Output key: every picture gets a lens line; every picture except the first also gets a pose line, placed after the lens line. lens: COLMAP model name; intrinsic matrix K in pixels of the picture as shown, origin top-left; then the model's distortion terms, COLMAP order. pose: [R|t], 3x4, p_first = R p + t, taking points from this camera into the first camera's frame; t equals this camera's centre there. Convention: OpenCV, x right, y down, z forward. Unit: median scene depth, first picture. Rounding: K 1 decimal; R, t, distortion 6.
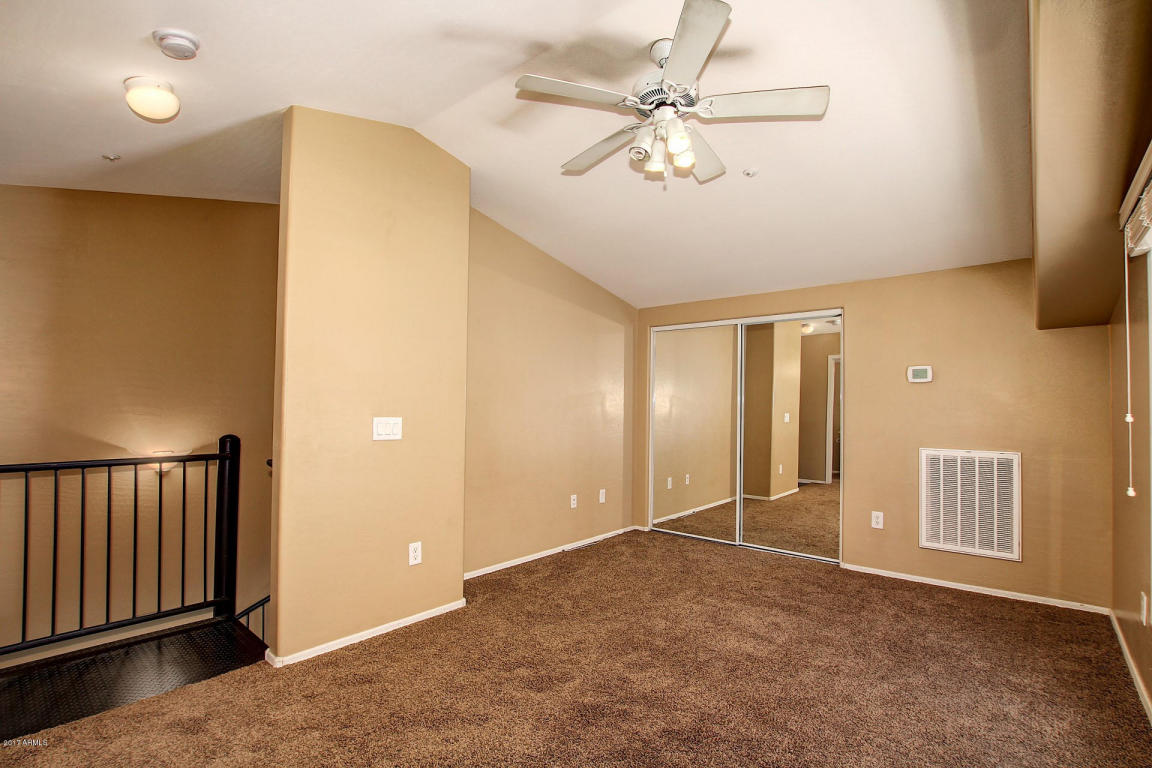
lens RADIAL K [[532.8, 0, 576.2], [0, 532.8, 389.5], [0, 0, 1]] dist [-0.029608, 0.002941]
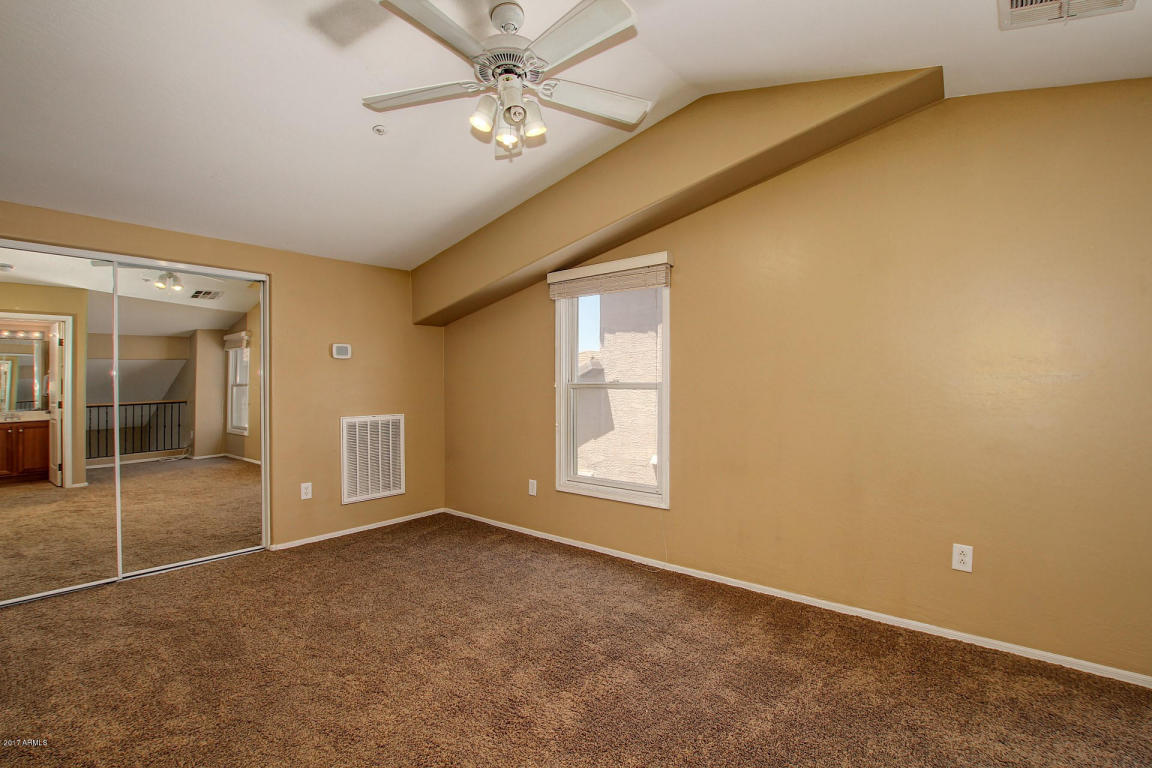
lens RADIAL K [[532.8, 0, 572.2], [0, 532.8, 383.3], [0, 0, 1]] dist [-0.029608, 0.002941]
pose [[-0.024149, -0.003687, 0.999702, -0.493948], [-0.024785, 0.999688, 0.003088, 0.023773], [-0.999401, -0.024703, -0.024233, 0.542104]]
